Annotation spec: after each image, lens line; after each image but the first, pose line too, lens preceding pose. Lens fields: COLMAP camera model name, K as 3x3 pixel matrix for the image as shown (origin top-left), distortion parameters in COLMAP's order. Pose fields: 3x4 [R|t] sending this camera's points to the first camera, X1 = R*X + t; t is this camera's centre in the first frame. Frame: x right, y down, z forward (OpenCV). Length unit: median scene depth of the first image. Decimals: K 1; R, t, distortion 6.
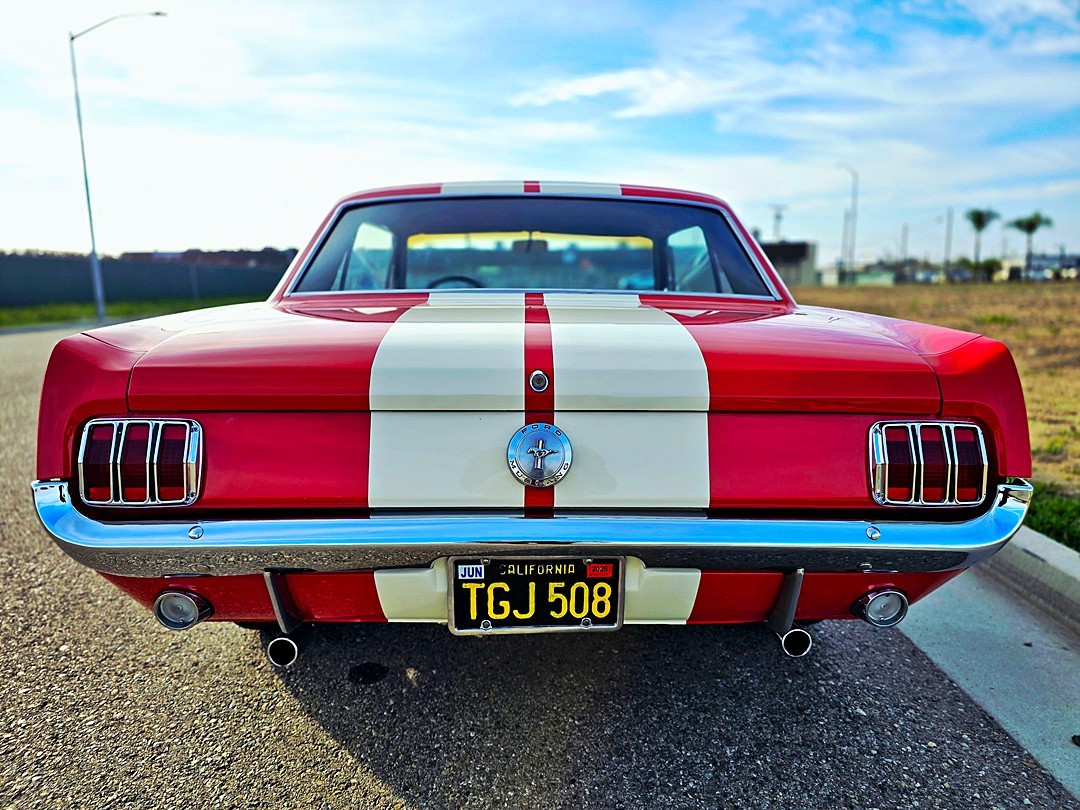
lens RADIAL K [[772.6, 0, 541.2], [0, 772.6, 404.4], [0, 0, 1]] dist [0.014535, 0.005898]
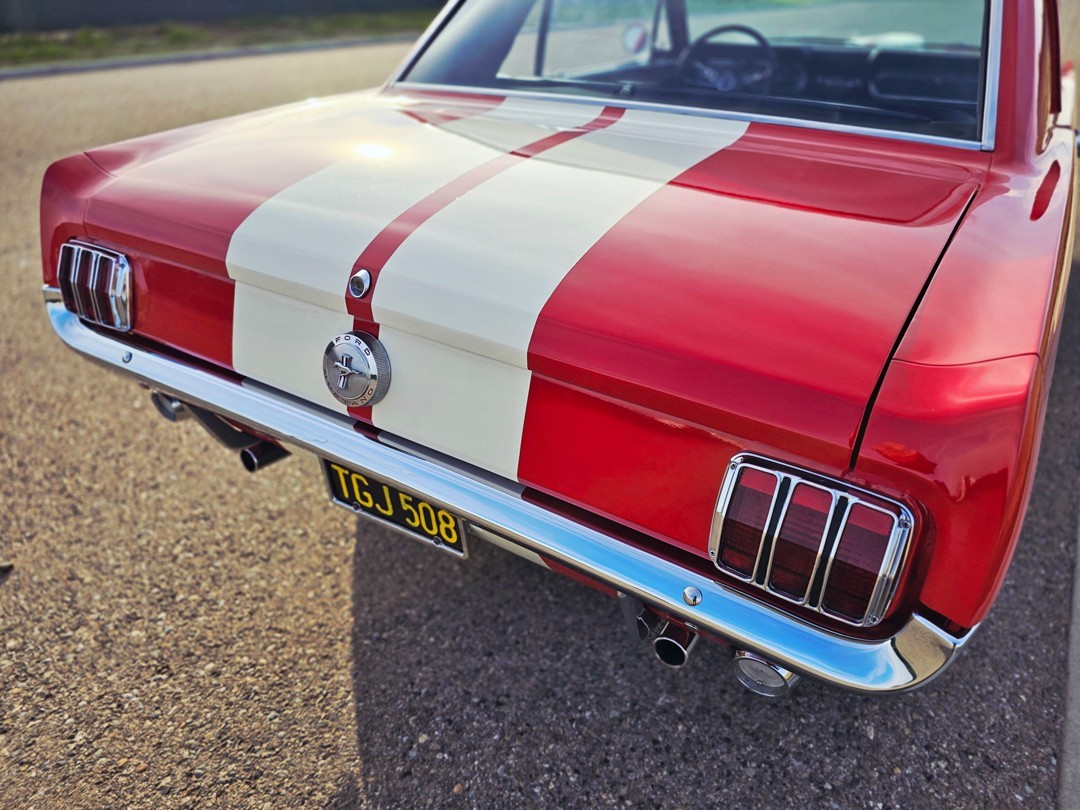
lens RADIAL K [[772.6, 0, 540.3], [0, 772.6, 403.6], [0, 0, 1]] dist [0.014535, 0.005898]
pose [[0.823030, 0.283062, -0.492441, 0.574883], [-0.087036, 0.919587, 0.383125, -0.238119], [0.561290, -0.272463, 0.781484, 0.390870]]
